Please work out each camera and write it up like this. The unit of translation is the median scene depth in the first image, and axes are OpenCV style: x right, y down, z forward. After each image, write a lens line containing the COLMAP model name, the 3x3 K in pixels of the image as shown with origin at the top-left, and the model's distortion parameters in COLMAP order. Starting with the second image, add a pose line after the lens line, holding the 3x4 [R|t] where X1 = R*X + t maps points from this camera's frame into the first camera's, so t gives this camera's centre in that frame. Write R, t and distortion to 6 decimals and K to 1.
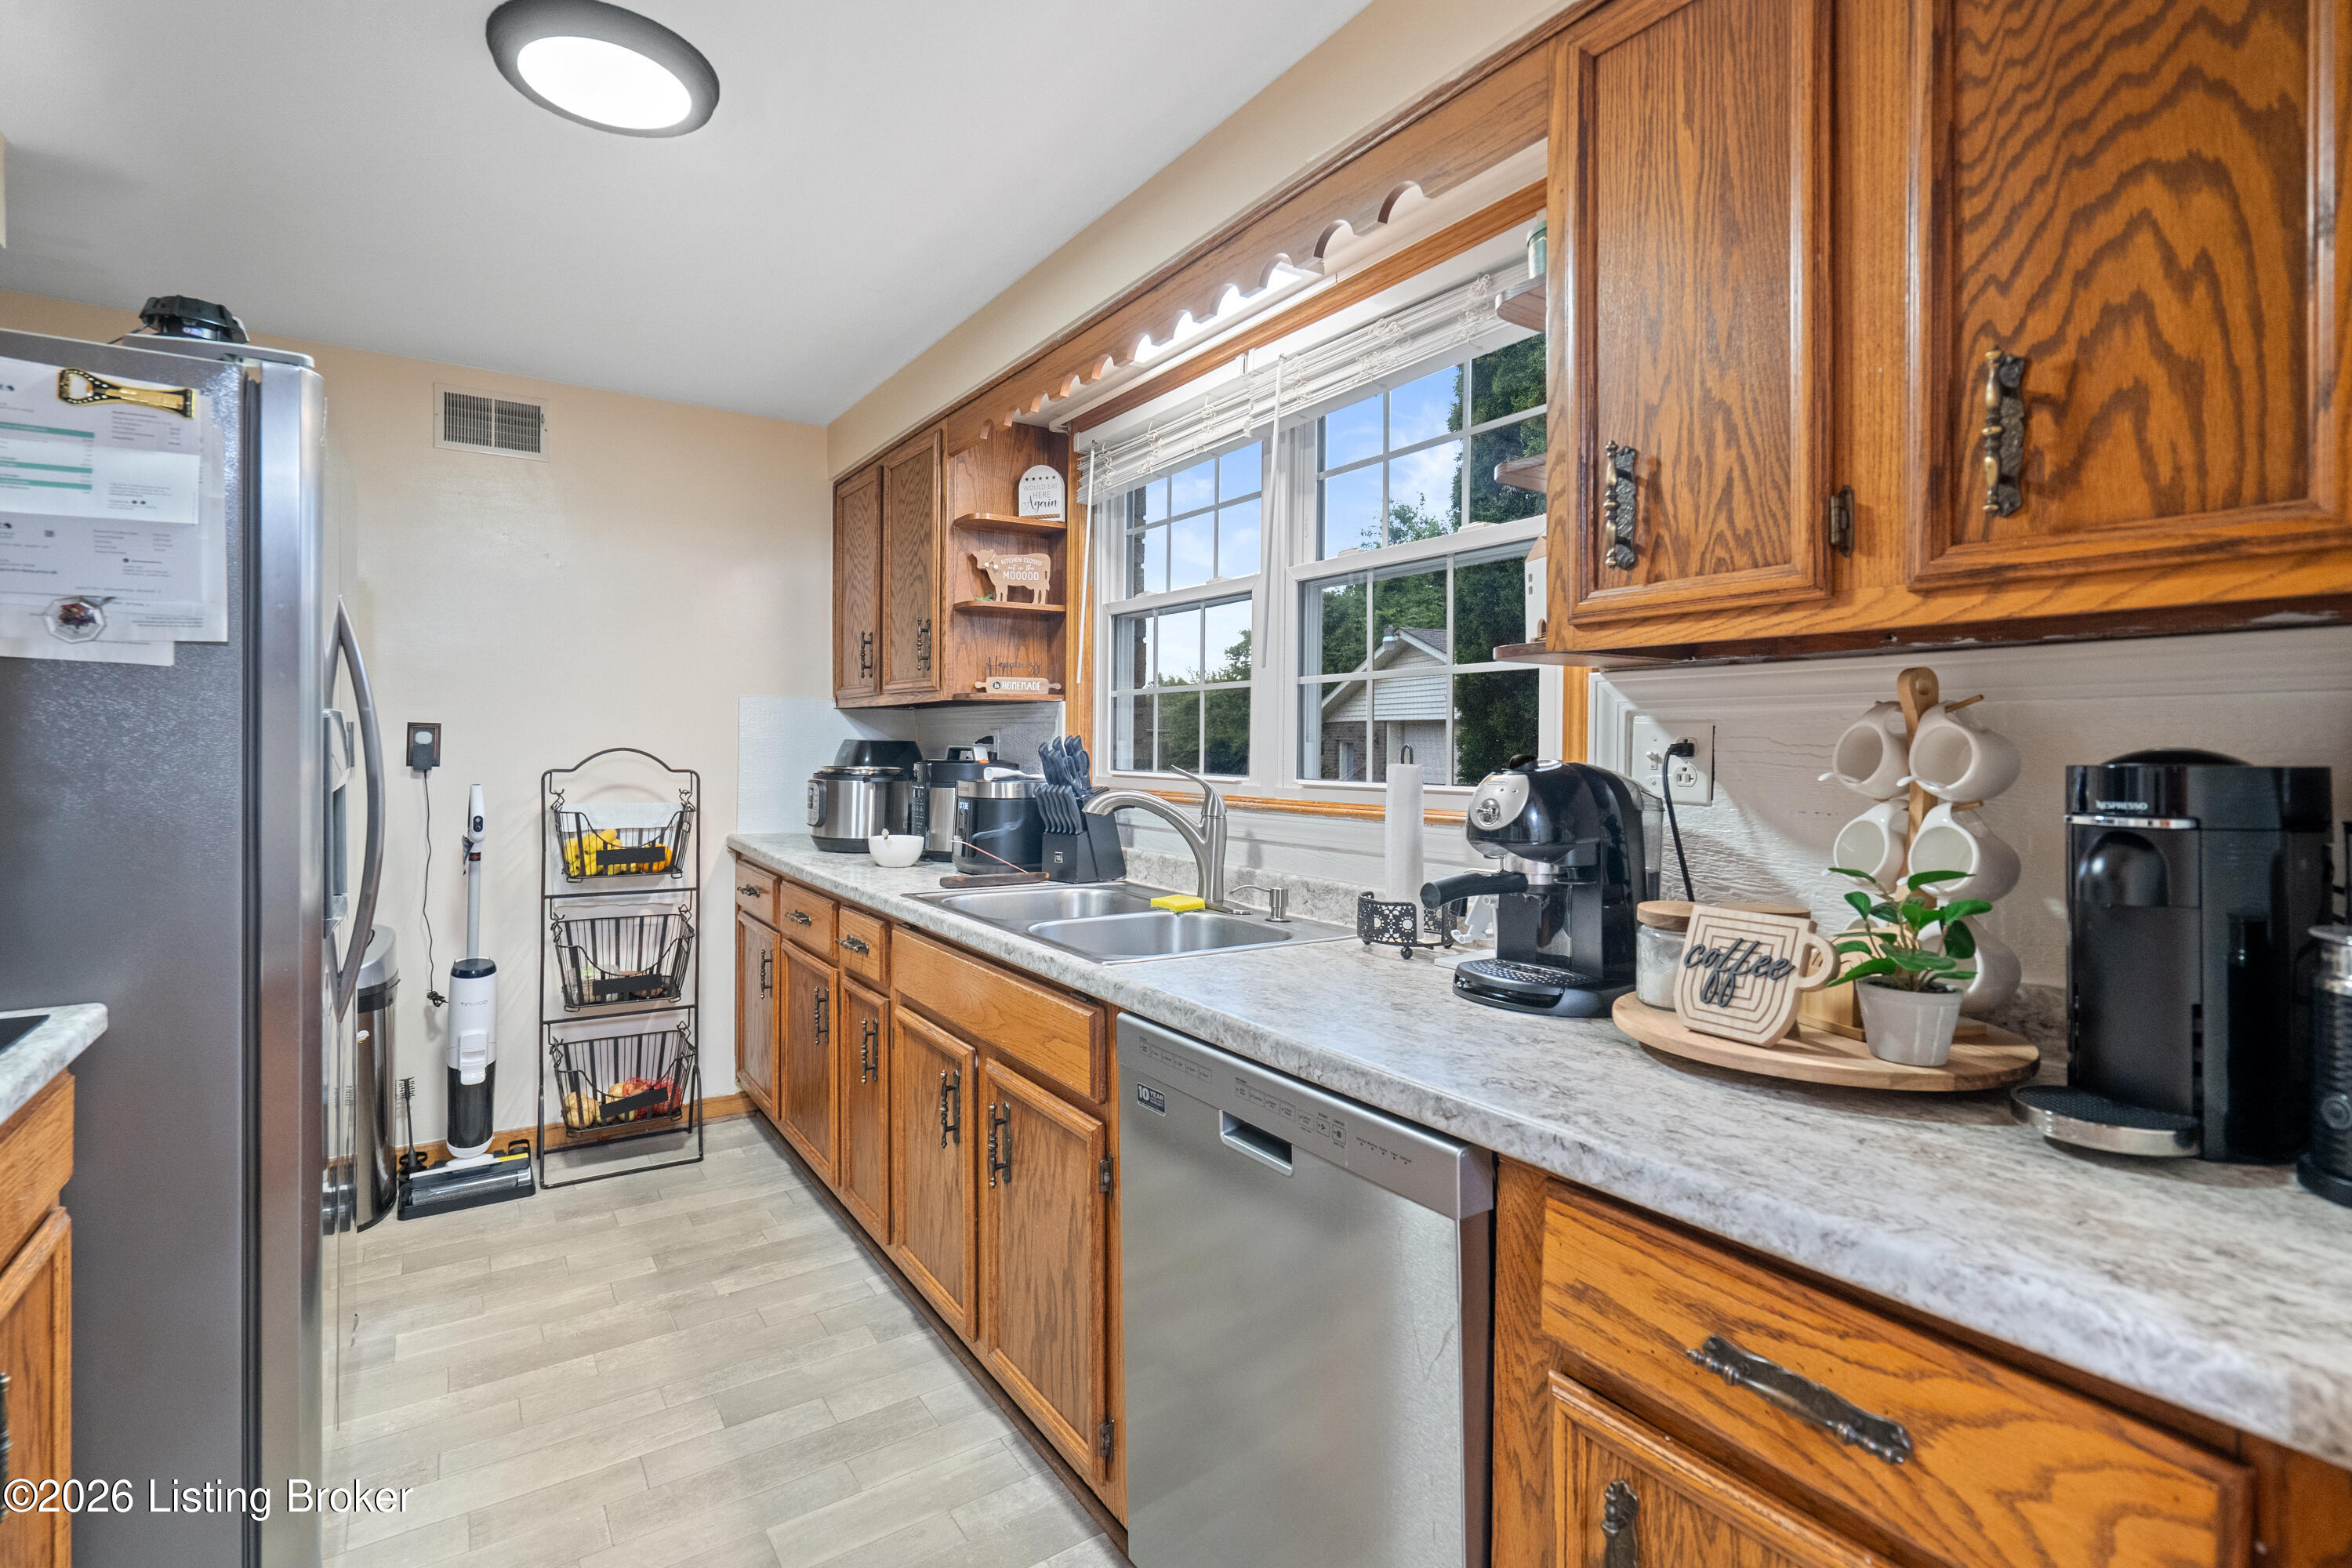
lens RADIAL K [[1086.3, 0, 1162.6], [0, 1086.3, 740.3], [0, 0, 1]] dist [-0.002356, 0.001376]
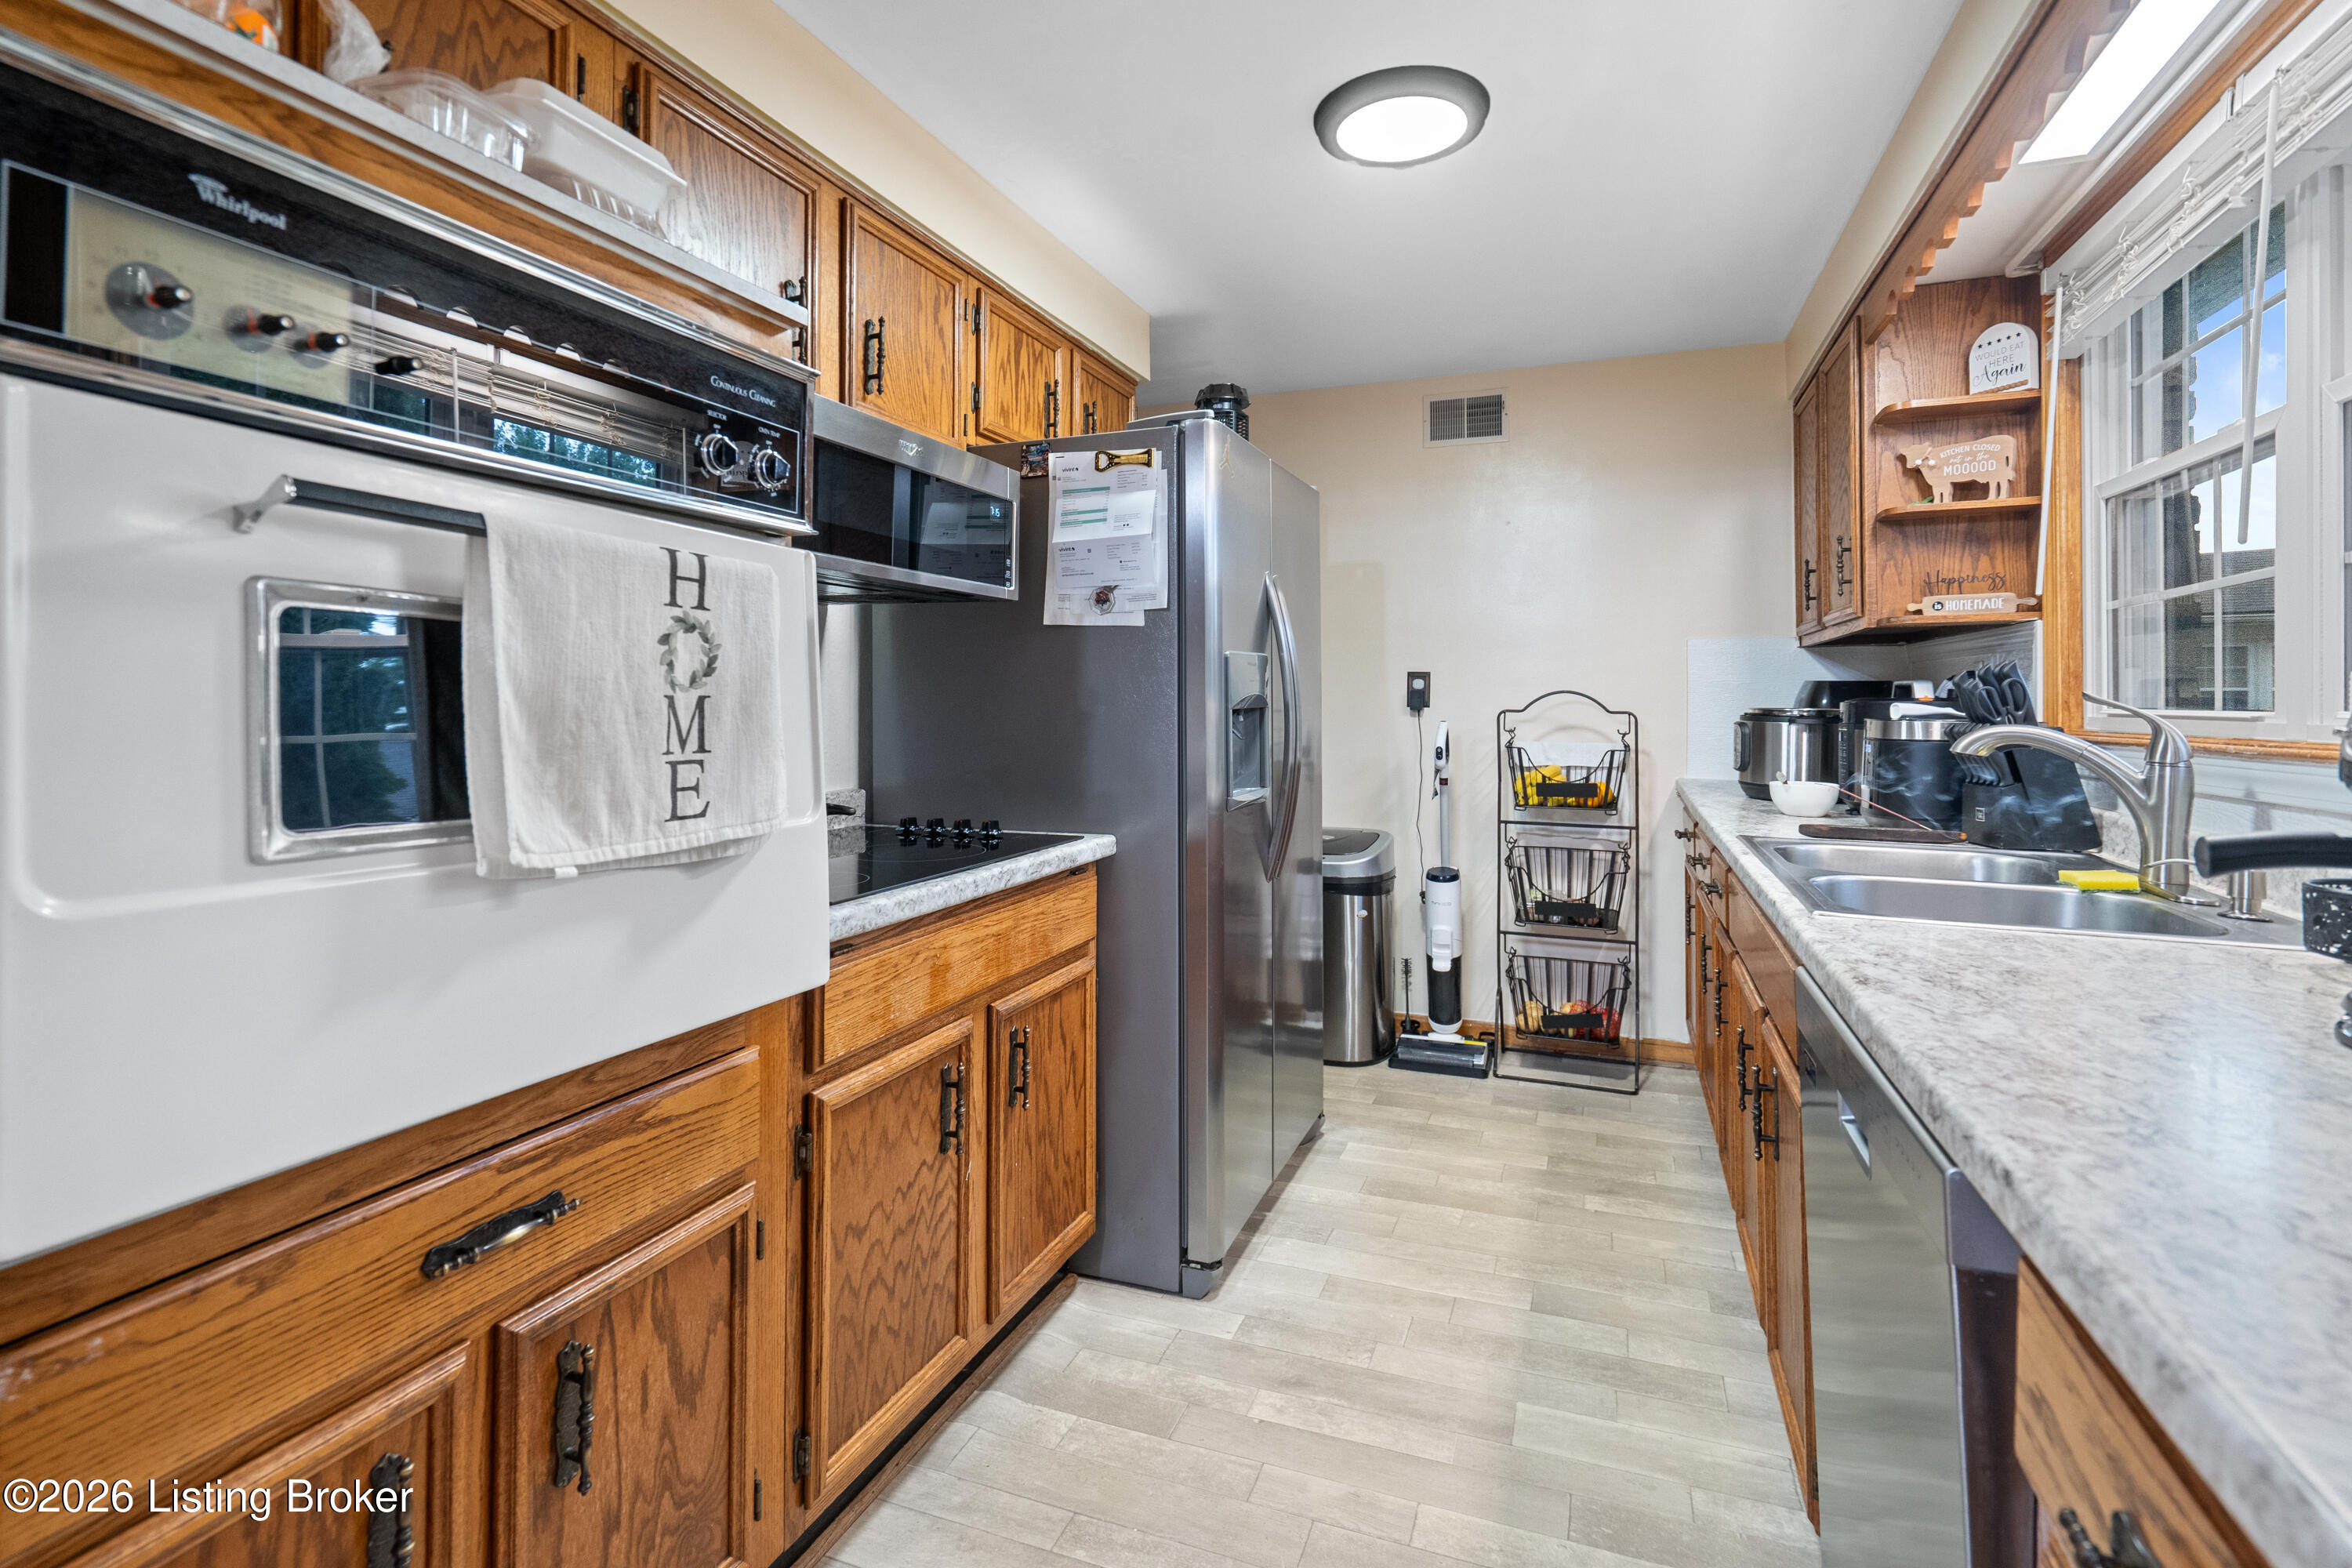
lens RADIAL K [[1109.6, 0, 1182.3], [0, 1109.6, 680.4], [0, 0, 1]] dist [-0.000666, 0.000780]
pose [[0.584711, -0.021635, -0.810953, 0.191883], [0.005685, 0.999729, -0.022573, 0.021327], [0.811222, 0.008588, 0.584675, 0.047715]]
